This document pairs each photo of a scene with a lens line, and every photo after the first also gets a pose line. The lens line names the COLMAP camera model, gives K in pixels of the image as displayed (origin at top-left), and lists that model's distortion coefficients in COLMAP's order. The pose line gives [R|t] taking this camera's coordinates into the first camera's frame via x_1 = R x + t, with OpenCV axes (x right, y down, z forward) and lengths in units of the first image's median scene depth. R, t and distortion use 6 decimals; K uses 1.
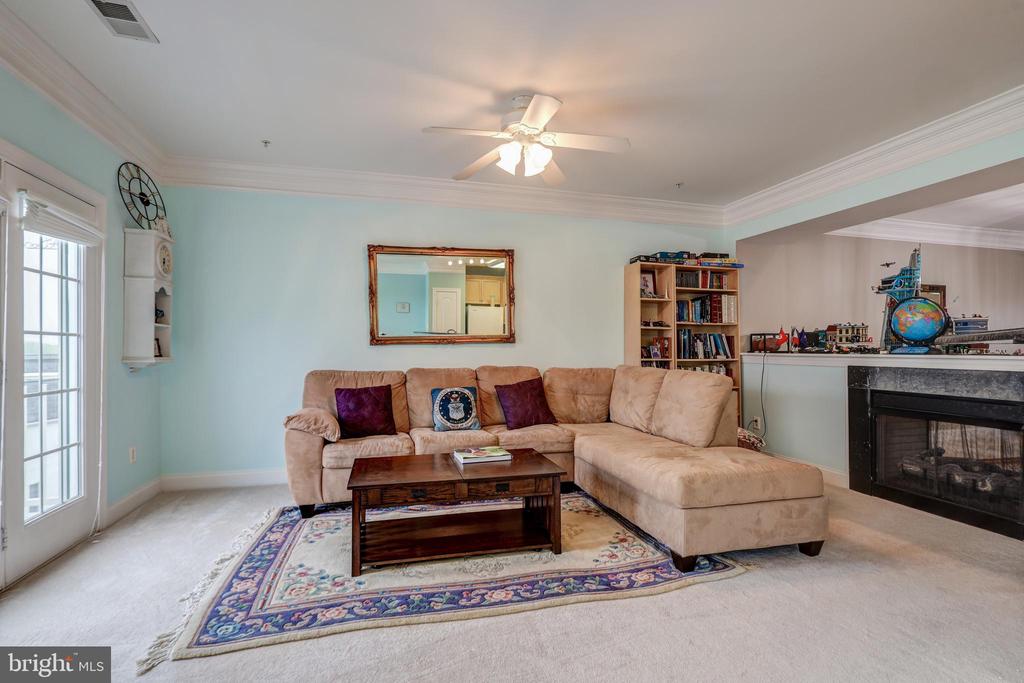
lens RADIAL K [[479.8, 0, 513.3], [0, 479.8, 347.4], [0, 0, 1]] dist [-0.004432, 0.002641]
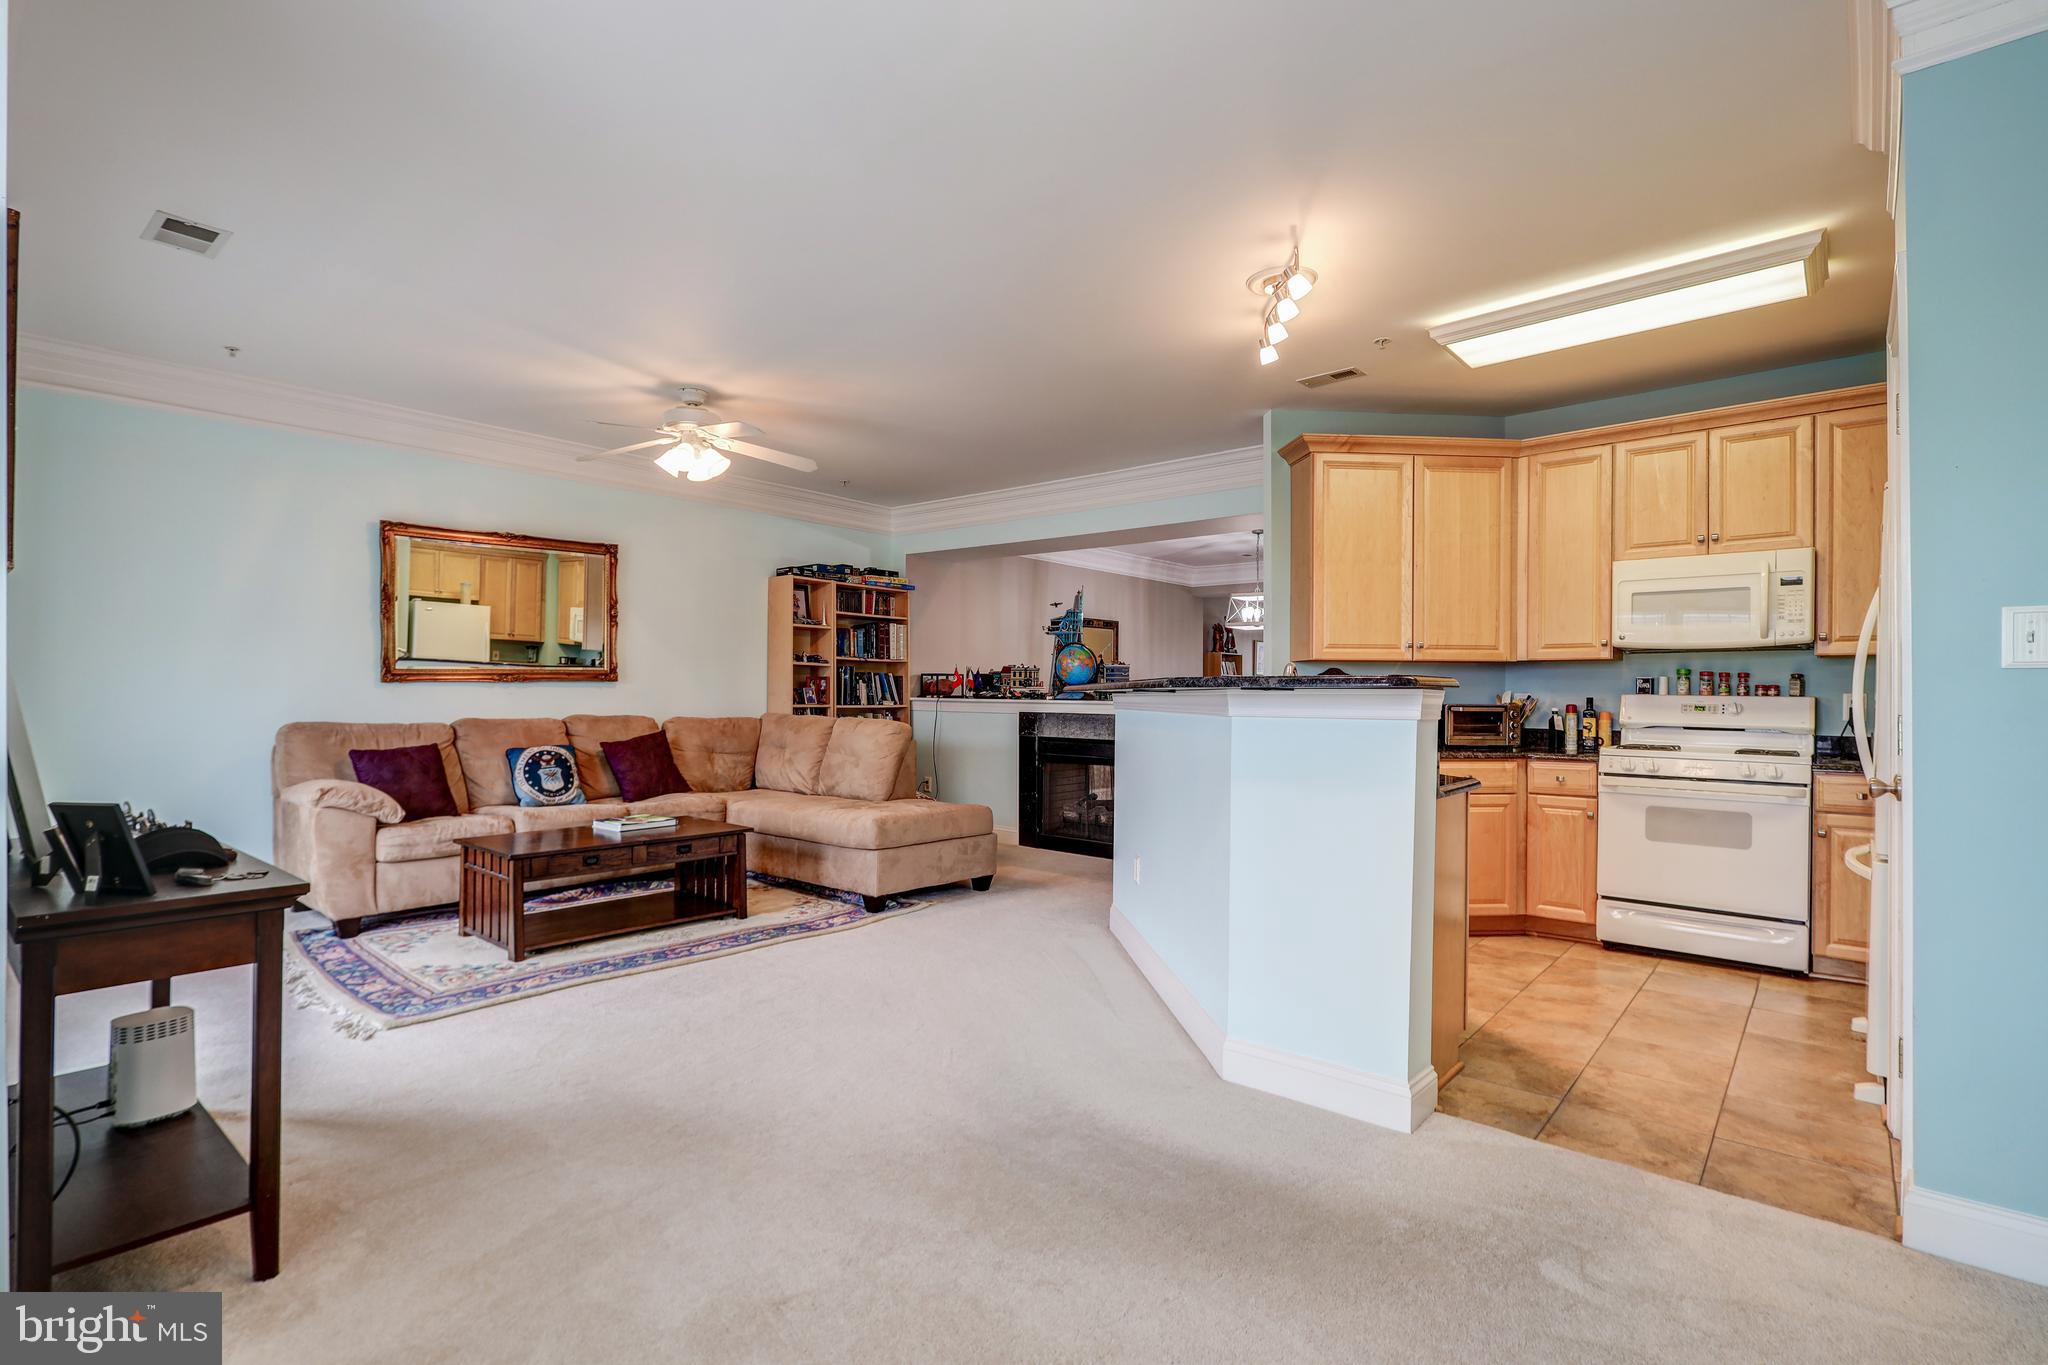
lens RADIAL K [[959.7, 0, 1017.0], [0, 959.7, 690.7], [0, 0, 1]] dist [-0.004432, 0.002641]
pose [[0.833147, 0.009425, 0.552972, -0.344657], [-0.012890, 0.999914, 0.002379, -0.007891], [-0.552902, -0.009110, 0.833197, -0.564718]]
